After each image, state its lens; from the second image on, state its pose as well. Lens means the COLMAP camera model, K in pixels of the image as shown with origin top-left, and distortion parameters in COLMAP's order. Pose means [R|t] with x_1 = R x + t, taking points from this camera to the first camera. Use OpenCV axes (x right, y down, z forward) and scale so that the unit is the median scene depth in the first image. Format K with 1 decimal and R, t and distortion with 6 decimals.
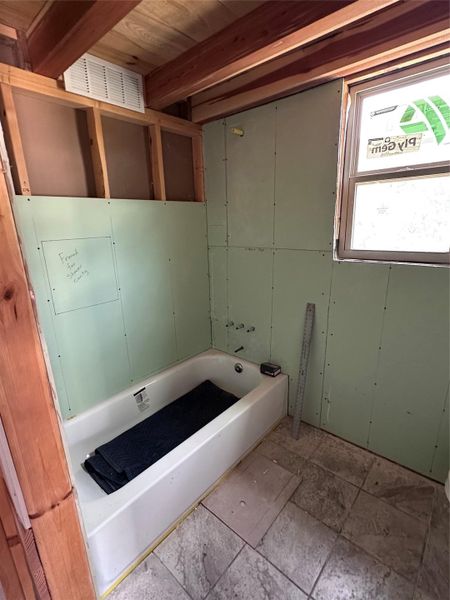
lens RADIAL K [[290.4, 0, 222.1], [0, 290.4, 299.6], [0, 0, 1]] dist [-0.000728, 0.000441]
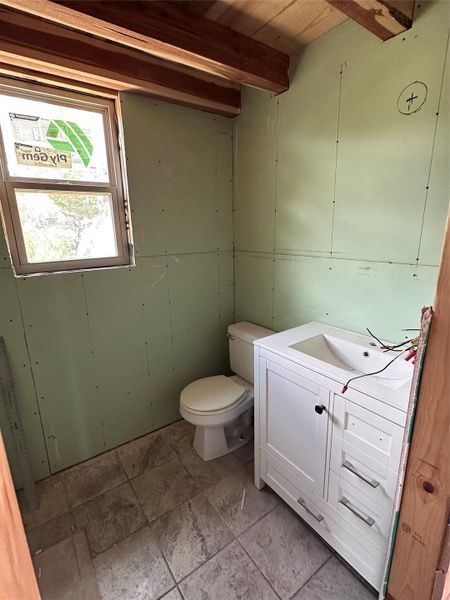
lens RADIAL K [[290.4, 0, 222.2], [0, 290.4, 301.2], [0, 0, 1]] dist [-0.000728, 0.000441]
pose [[0.222372, -0.213116, 0.951384, -0.325159], [0.265063, 0.952277, 0.151362, -0.044263], [-0.938239, 0.218519, 0.268249, 0.257689]]
